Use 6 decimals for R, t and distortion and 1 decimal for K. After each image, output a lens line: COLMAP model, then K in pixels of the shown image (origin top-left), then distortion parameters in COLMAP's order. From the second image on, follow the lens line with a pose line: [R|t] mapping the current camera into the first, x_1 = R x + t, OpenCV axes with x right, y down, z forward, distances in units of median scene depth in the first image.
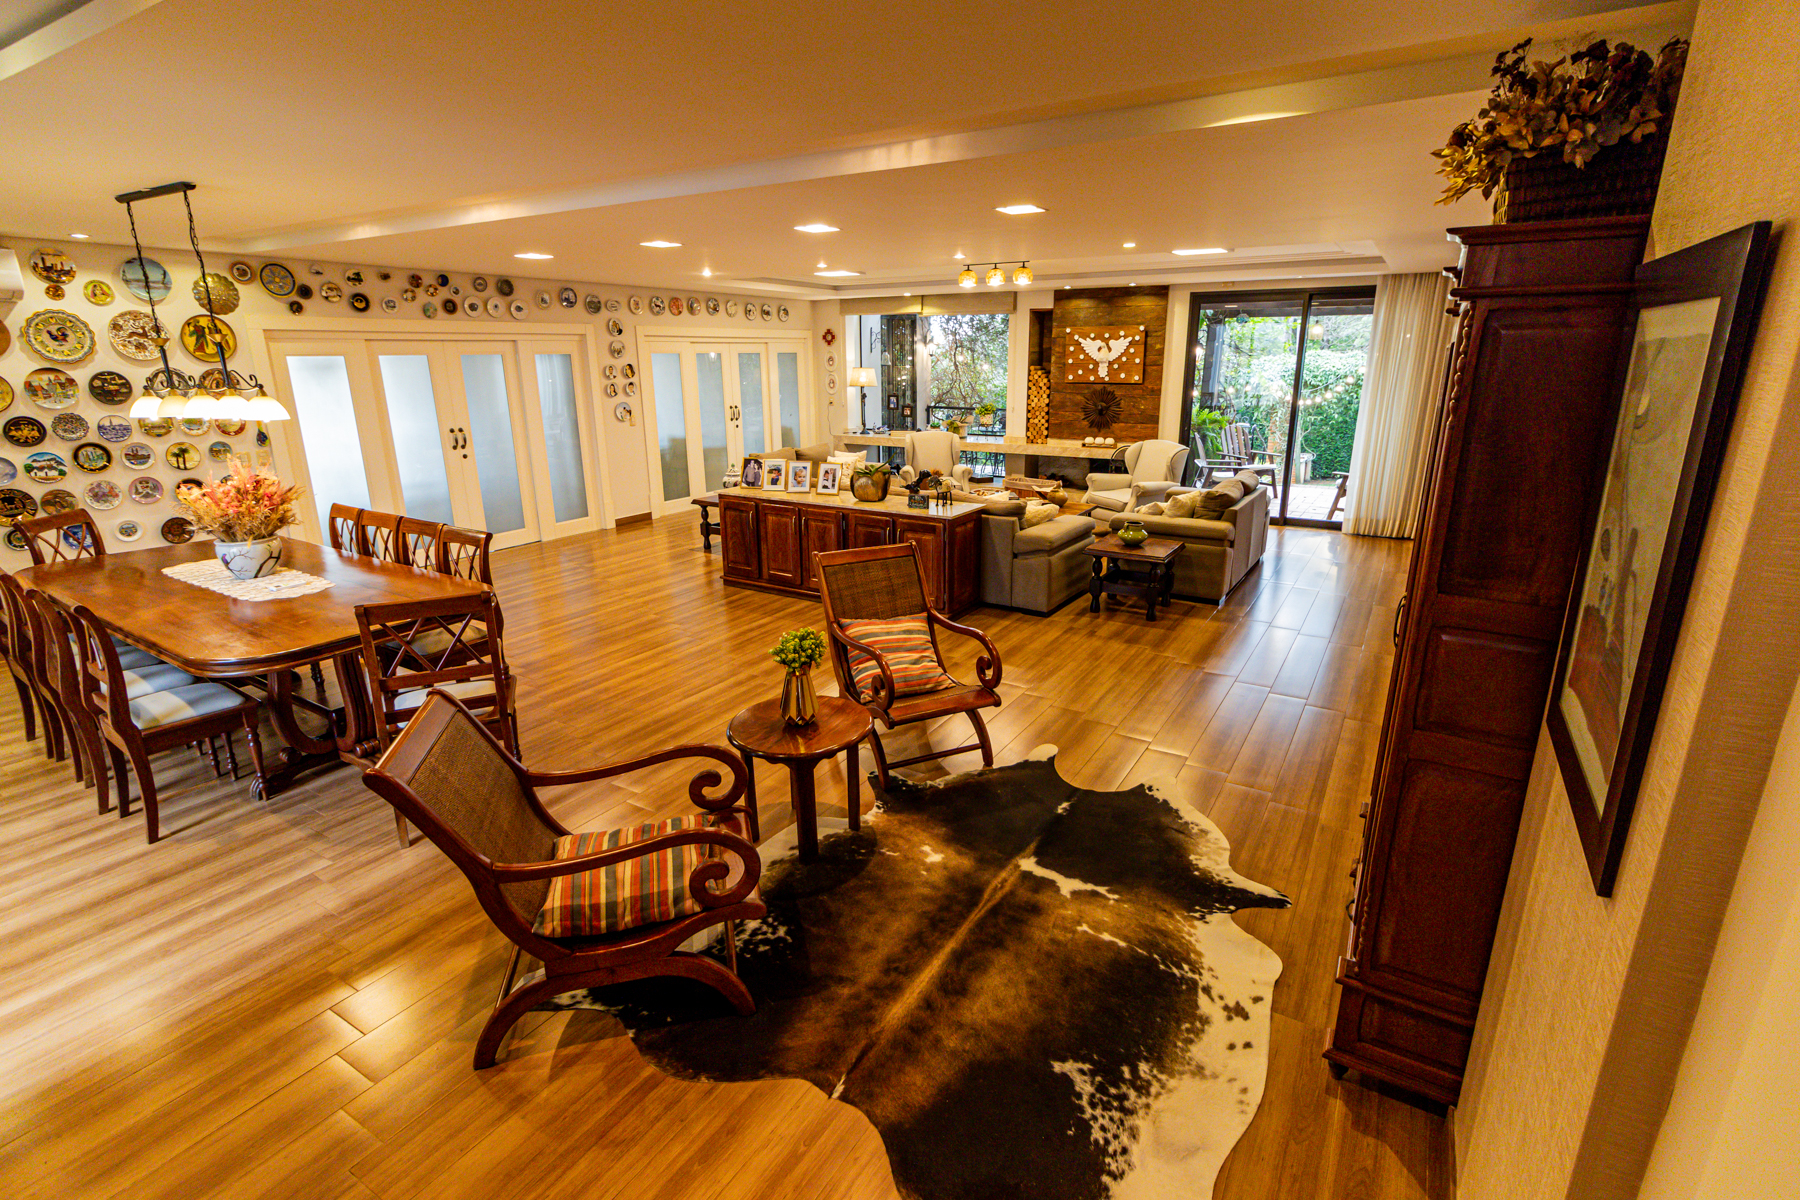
lens RADIAL K [[844.1, 0, 901.7], [0, 844.1, 596.0], [0, 0, 1]] dist [0.000206, 0.001796]
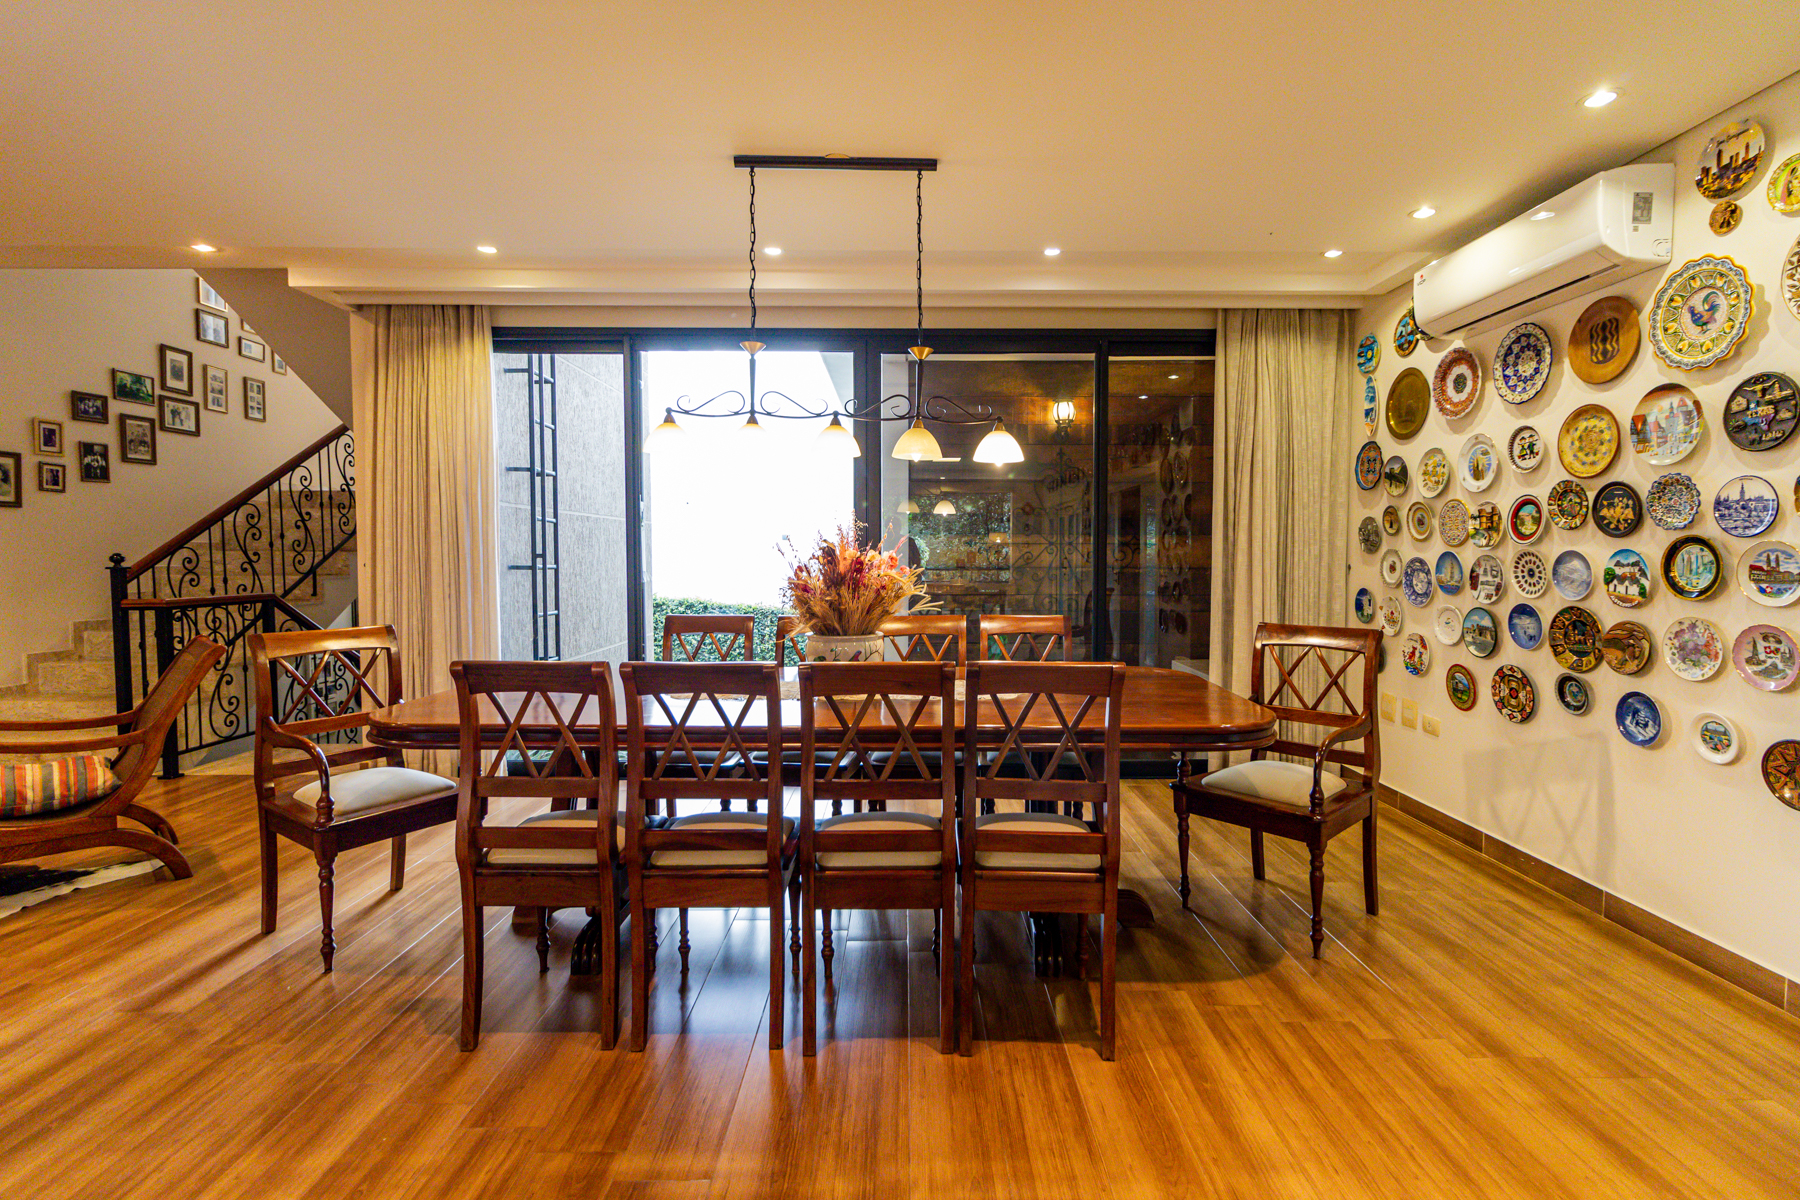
lens RADIAL K [[844.1, 0, 905.9], [0, 844.1, 590.5], [0, 0, 1]] dist [0.000206, 0.001796]
pose [[-0.849906, 0.029038, -0.526134, -0.358846], [-0.141612, 0.949160, 0.281144, -0.228335], [0.507549, 0.313453, -0.802584, 1.196299]]
